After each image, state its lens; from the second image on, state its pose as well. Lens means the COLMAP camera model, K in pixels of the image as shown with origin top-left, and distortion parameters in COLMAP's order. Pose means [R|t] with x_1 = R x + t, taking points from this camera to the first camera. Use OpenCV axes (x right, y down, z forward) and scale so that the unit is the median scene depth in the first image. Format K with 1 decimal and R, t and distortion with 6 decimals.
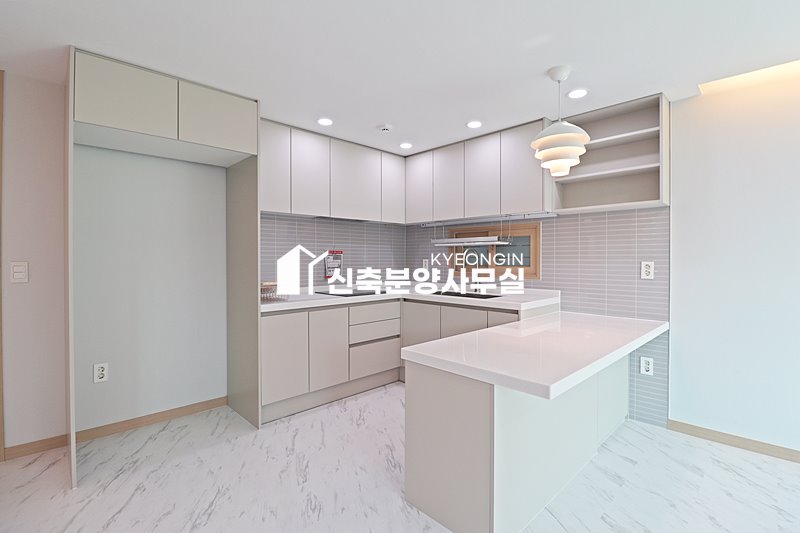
lens RADIAL K [[370.7, 0, 403.1], [0, 370.7, 260.2], [0, 0, 1]] dist [-0.001368, -0.013419]
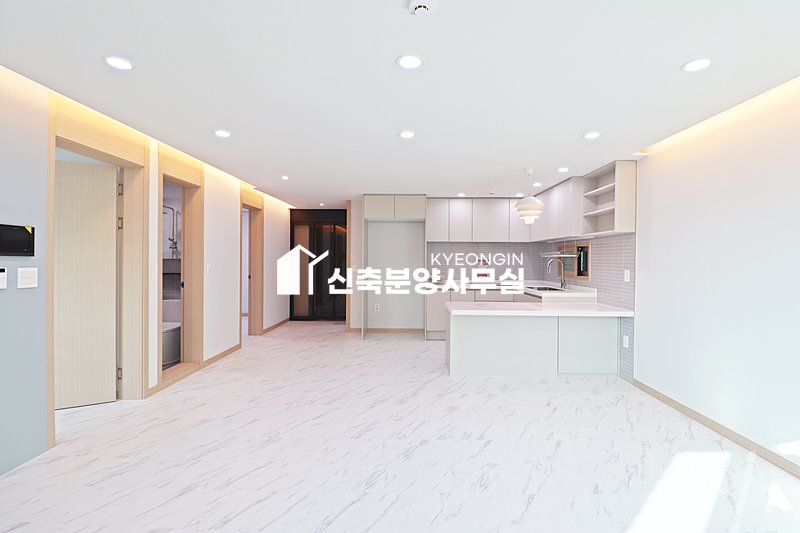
lens RADIAL K [[370.7, 0, 403.1], [0, 370.7, 260.2], [0, 0, 1]] dist [-0.001368, -0.013419]
pose [[0.703072, 0.005323, -0.711098, 1.015833], [-0.008994, 0.999959, -0.001406, -0.023247], [0.711061, 0.007384, 0.703091, -0.619615]]
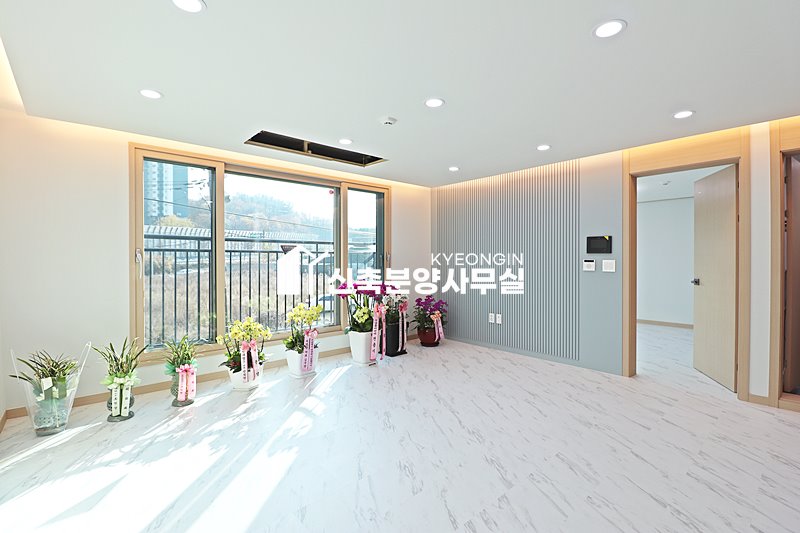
lens RADIAL K [[367.0, 0, 403.4], [0, 367.0, 265.0], [0, 0, 1]] dist [-0.000590, -0.011887]
pose [[-0.998695, 0.002372, 0.051013, 0.568757], [0.003434, 0.999779, 0.020749, -0.012149], [-0.050953, 0.020897, -0.998482, 0.764804]]
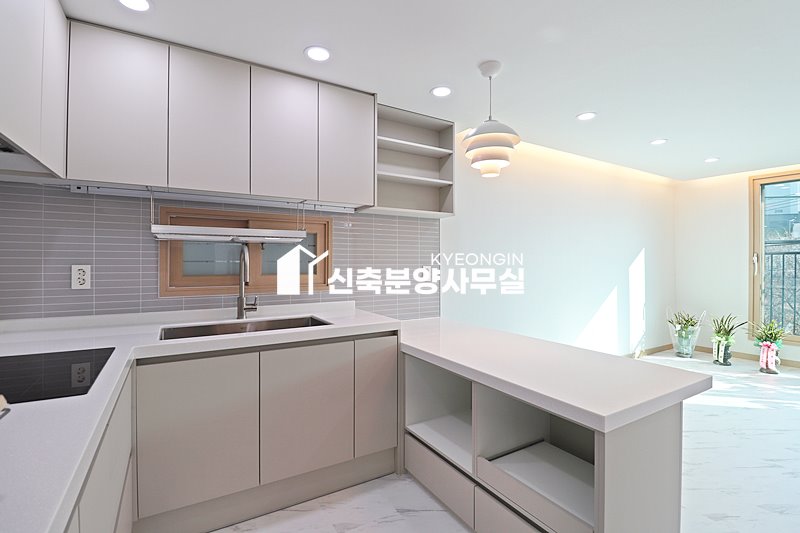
lens RADIAL K [[370.7, 0, 403.1], [0, 370.7, 260.2], [0, 0, 1]] dist [-0.001368, -0.013419]
pose [[0.226700, 0.002697, 0.973961, -0.423240], [0.002067, 0.999993, -0.003250, -0.009264], [-0.973962, 0.002750, 0.226693, 0.768473]]
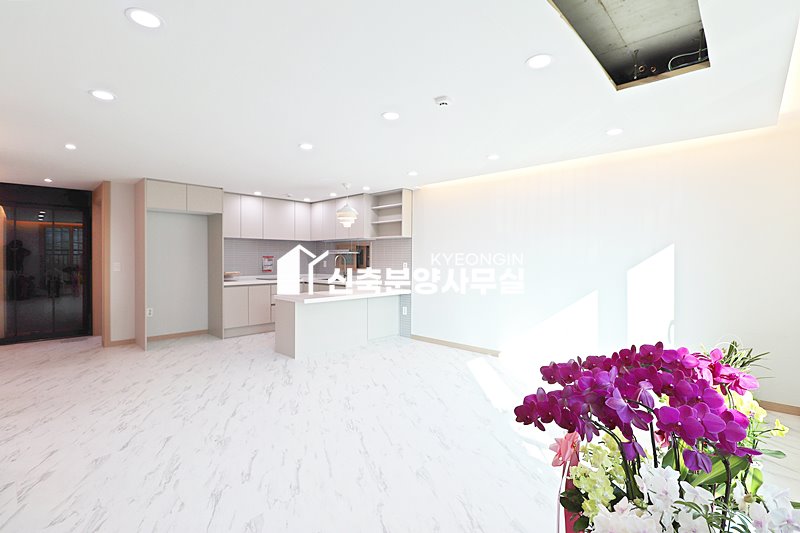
lens RADIAL K [[370.7, 0, 403.1], [0, 370.7, 260.2], [0, 0, 1]] dist [-0.001368, -0.013419]
pose [[0.999268, 0.003146, 0.038114, 0.534054], [-0.003202, 0.999994, 0.001384, -0.012620], [-0.038110, -0.001505, 0.999272, -1.104759]]
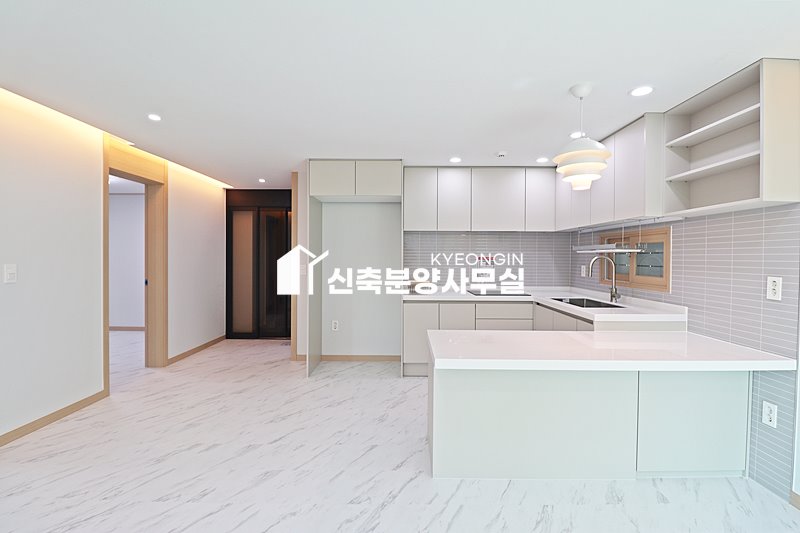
lens RADIAL K [[368.3, 0, 401.1], [0, 368.3, 258.5], [0, 0, 1]] dist [0.000545, -0.015195]
pose [[0.709276, 0.006709, -0.704899, 0.604227], [-0.008521, 0.999963, 0.000944, -0.026313], [0.704879, 0.005337, 0.709308, -0.057473]]
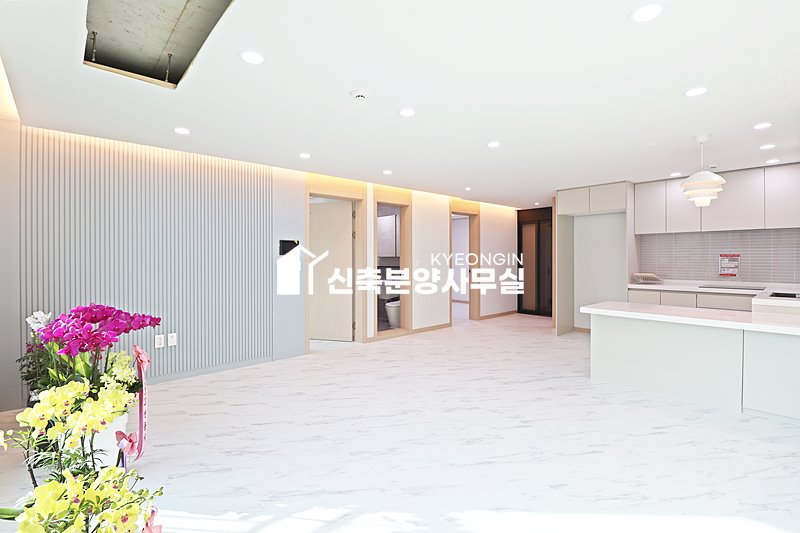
lens RADIAL K [[370.6, 0, 399.7], [0, 370.6, 259.8], [0, 0, 1]] dist [-0.004717, -0.009790]
pose [[-0.044785, 0.005529, -0.998981, 1.489907], [-0.002271, 0.999982, 0.005636, -0.015441], [0.998994, 0.002521, -0.044771, -0.111180]]
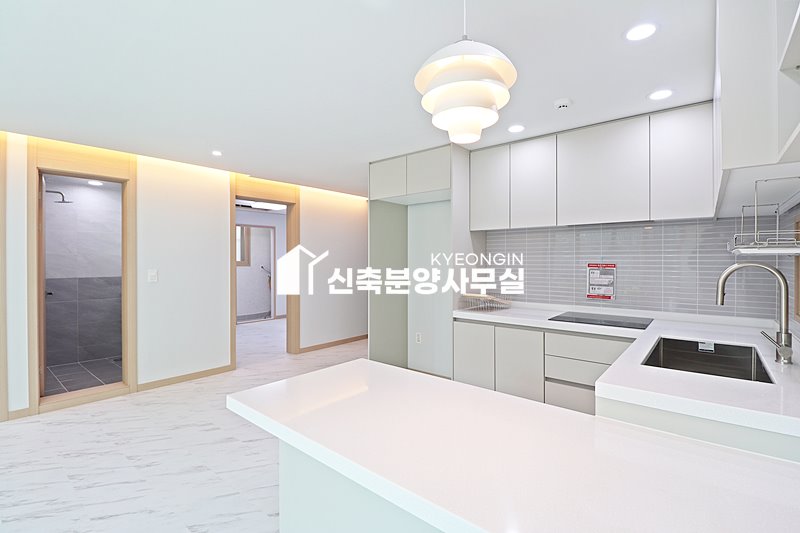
lens RADIAL K [[370.6, 0, 399.7], [0, 370.6, 259.8], [0, 0, 1]] dist [-0.004717, -0.009790]
pose [[0.097036, -0.002779, -0.995277, 0.732579], [-0.004526, 0.999985, -0.003233, -0.038227], [0.995271, 0.004818, 0.097022, 0.649369]]
